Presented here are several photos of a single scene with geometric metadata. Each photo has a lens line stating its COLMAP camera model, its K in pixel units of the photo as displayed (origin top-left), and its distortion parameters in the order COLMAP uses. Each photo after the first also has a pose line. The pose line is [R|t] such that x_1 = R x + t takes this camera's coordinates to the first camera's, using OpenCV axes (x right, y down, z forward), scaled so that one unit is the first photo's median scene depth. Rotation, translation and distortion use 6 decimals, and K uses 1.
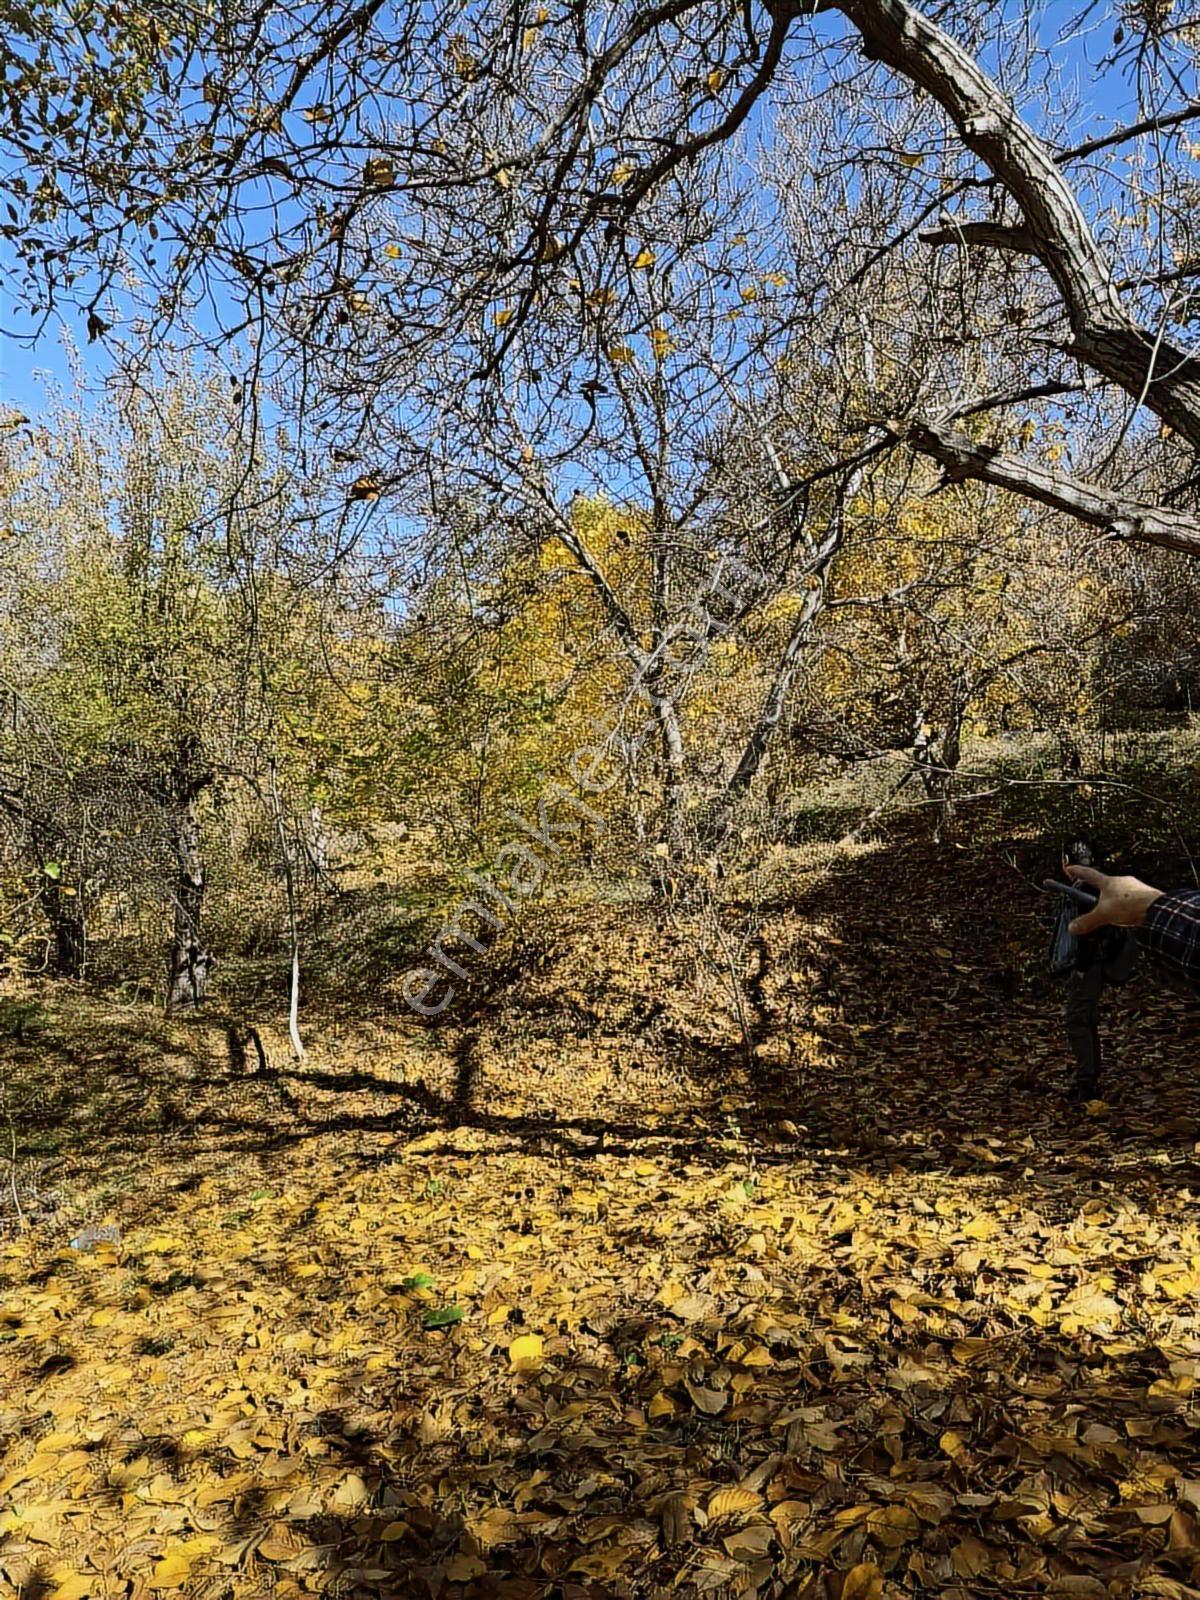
lens RADIAL K [[1140.0, 0, 600.0], [0, 1140.0, 800.0], [0, 0, 1]] dist [0.005815, 0.010576]
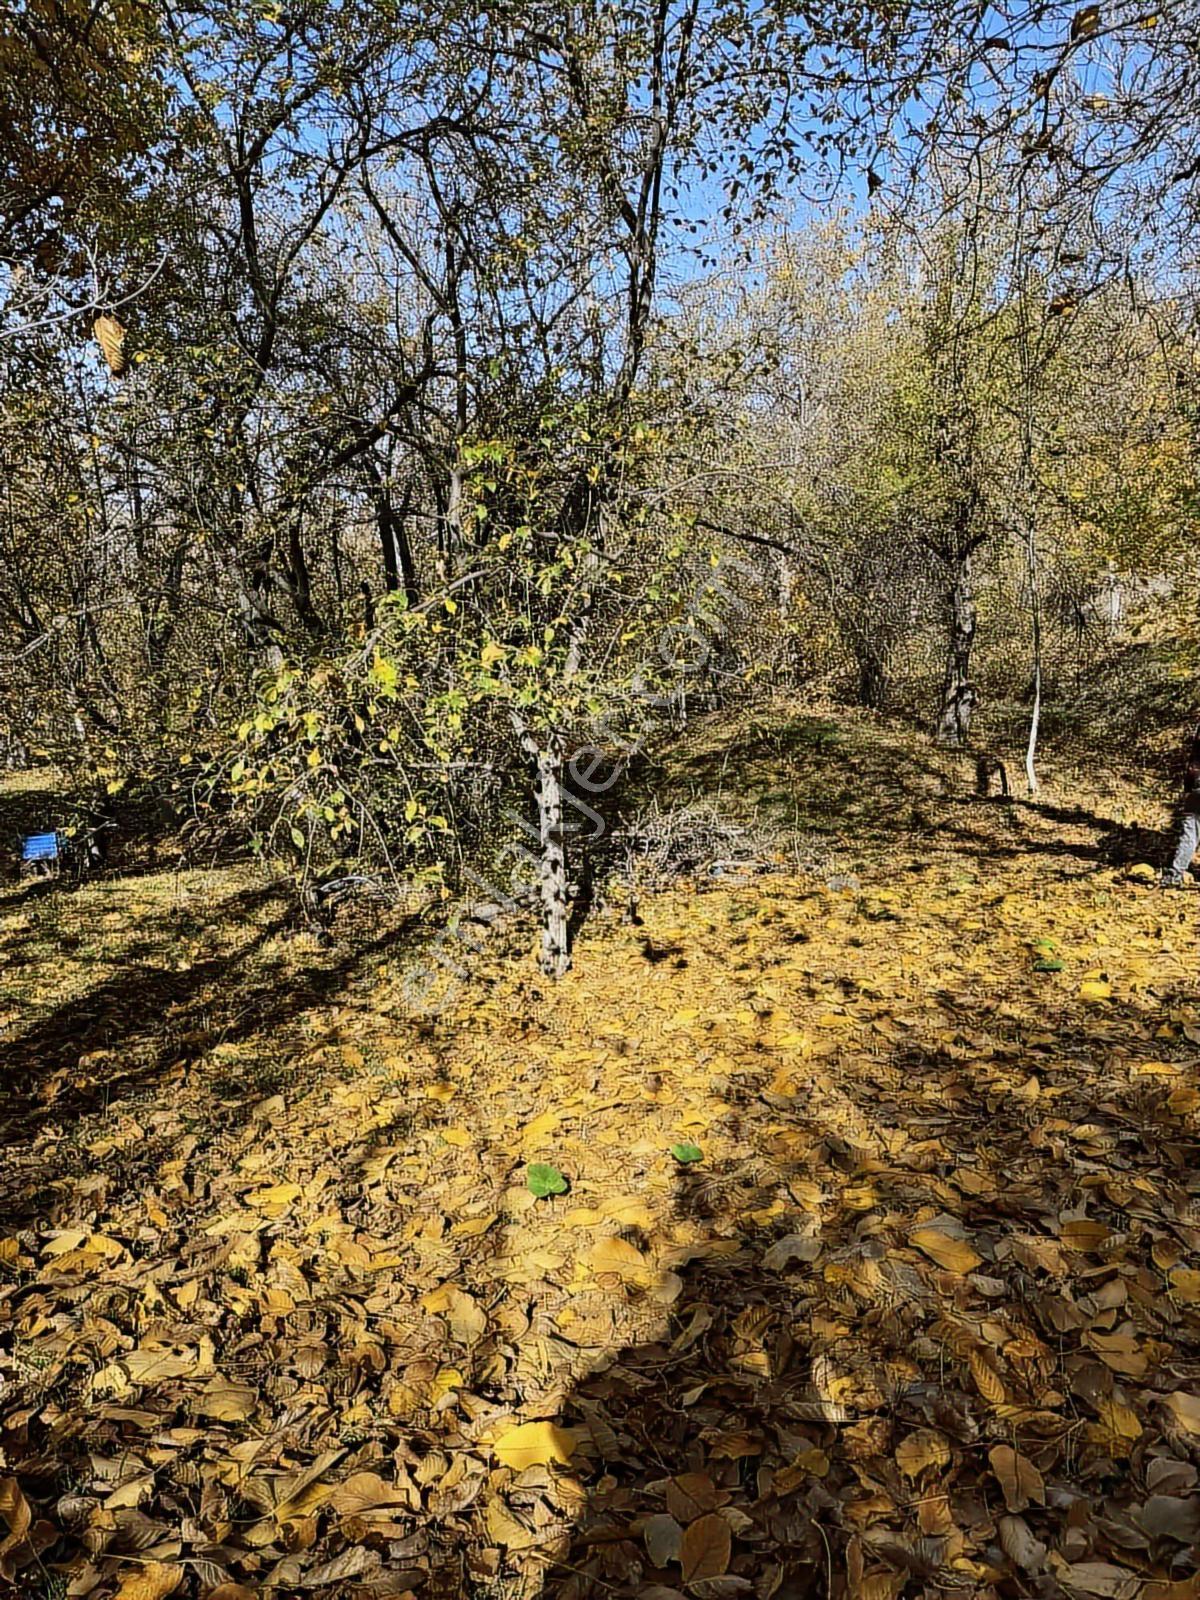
lens RADIAL K [[1140.0, 0, 600.0], [0, 1140.0, 800.0], [0, 0, 1]] dist [0.005815, 0.010576]
pose [[0.772218, 0.146284, -0.618289, 0.117830], [-0.008061, 0.975312, 0.220685, -0.013782], [0.635307, -0.165433, 0.754332, -0.146774]]
